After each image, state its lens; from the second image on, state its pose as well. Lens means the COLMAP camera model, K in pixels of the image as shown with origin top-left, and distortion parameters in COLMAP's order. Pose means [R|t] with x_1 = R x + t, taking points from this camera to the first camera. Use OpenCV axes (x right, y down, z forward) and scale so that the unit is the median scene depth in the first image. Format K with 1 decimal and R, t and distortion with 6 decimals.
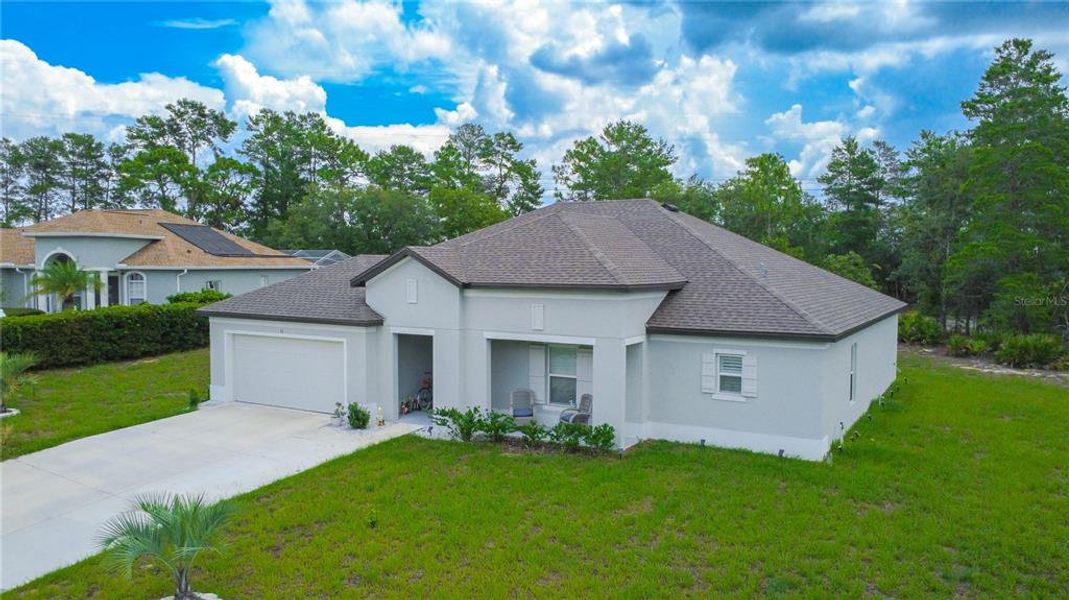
lens RADIAL K [[783.7, 0, 538.9], [0, 783.7, 292.8], [0, 0, 1]] dist [0.022902, -0.013123]
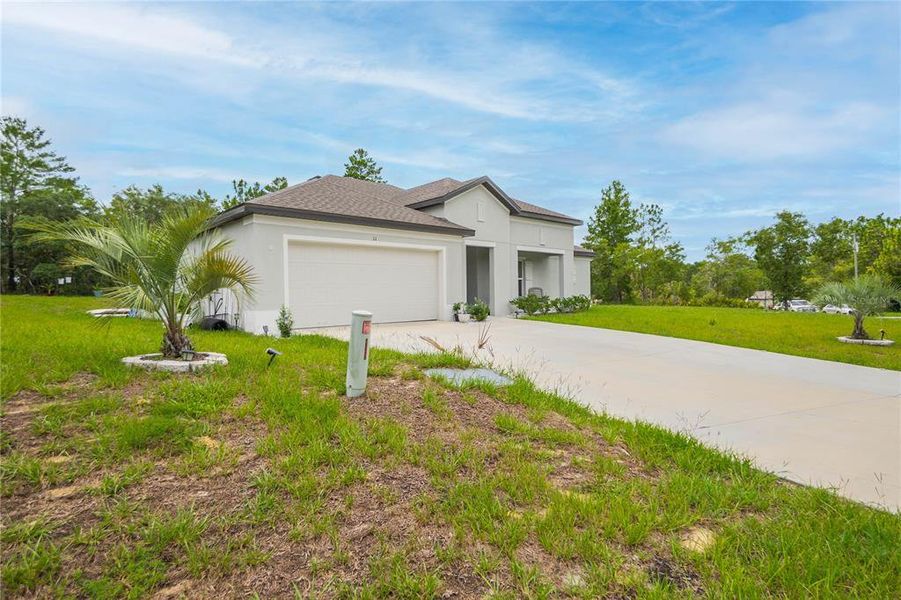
lens RADIAL K [[479.0, 0, 447.5], [0, 479.0, 300.8], [0, 0, 1]] dist [-0.012212, 0.010420]
pose [[0.291648, -0.016245, 0.956388, -0.501269], [0.057297, 0.998357, -0.000515, 0.075958], [-0.954808, 0.054948, 0.292099, 0.453221]]
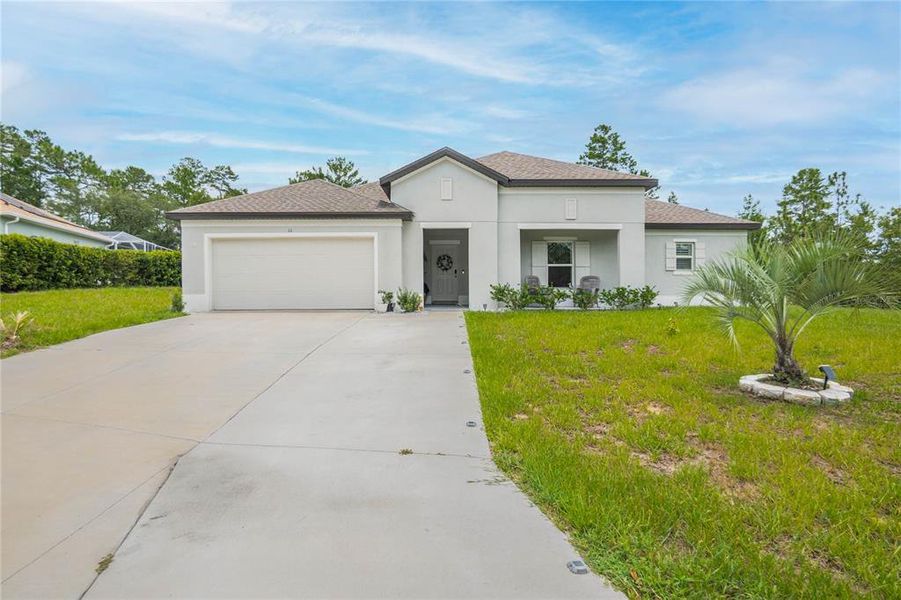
lens RADIAL K [[497.9, 0, 439.8], [0, 497.9, 300.5], [0, 0, 1]] dist [-0.026008, 0.004027]
pose [[0.866775, -0.010374, 0.498592, -0.285107], [0.024461, 0.999465, -0.021727, 0.093253], [-0.498100, 0.031028, 0.866564, 0.216942]]
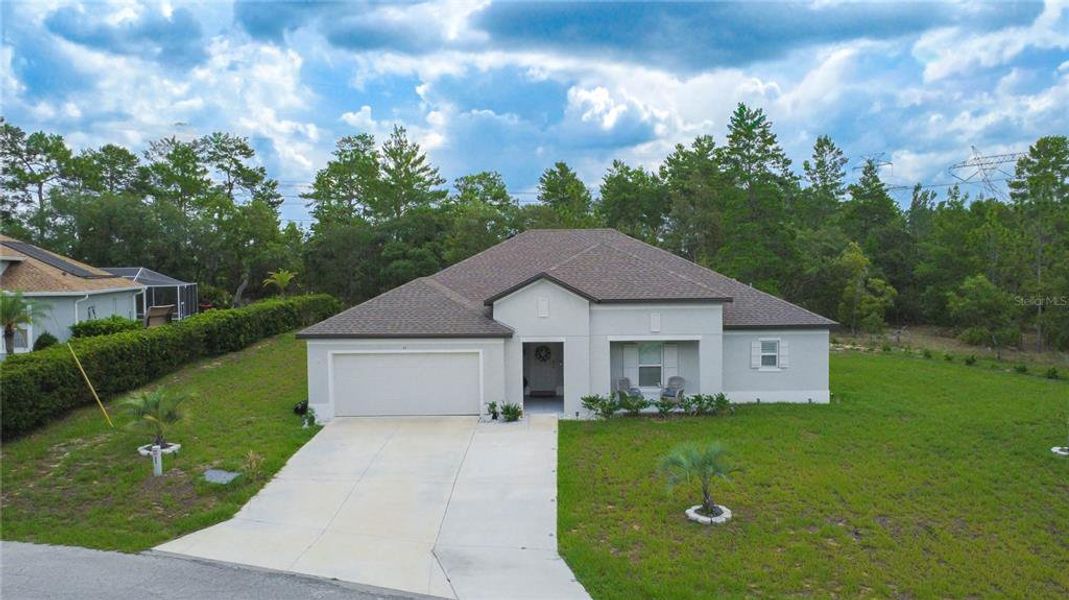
lens RADIAL K [[835.1, 0, 541.7], [0, 835.1, 311.8], [0, 0, 1]] dist [-0.003810, -0.019260]
pose [[0.864553, -0.039875, 0.500957, -0.449880], [0.032926, 0.999200, 0.022711, -0.013336], [-0.501462, -0.003141, 0.865174, -0.077938]]
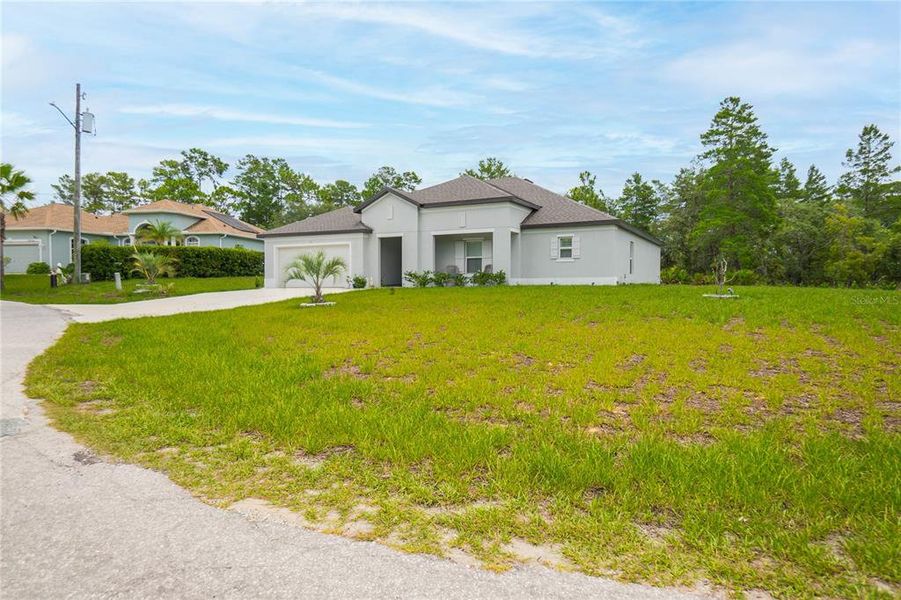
lens RADIAL K [[567.6, 0, 443.1], [0, 567.6, 297.4], [0, 0, 1]] dist [0.029288, -0.009497]
pose [[0.999190, -0.005448, 0.039877, -0.050488], [0.006368, 0.999716, -0.022970, 0.122001], [-0.039740, 0.023205, 0.998941, -0.166599]]
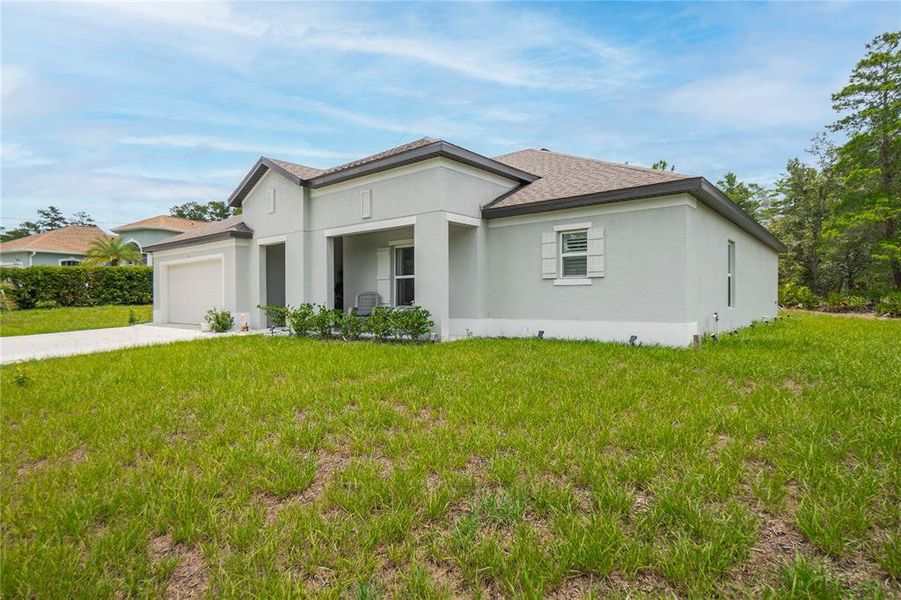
lens RADIAL K [[479.0, 0, 444.4], [0, 479.0, 305.1], [0, 0, 1]] dist [-0.012212, 0.010420]
pose [[0.985992, -0.006009, -0.166687, 0.092924], [0.001537, 0.999636, -0.026944, 0.083551], [0.166788, 0.026310, 0.985642, 0.227639]]
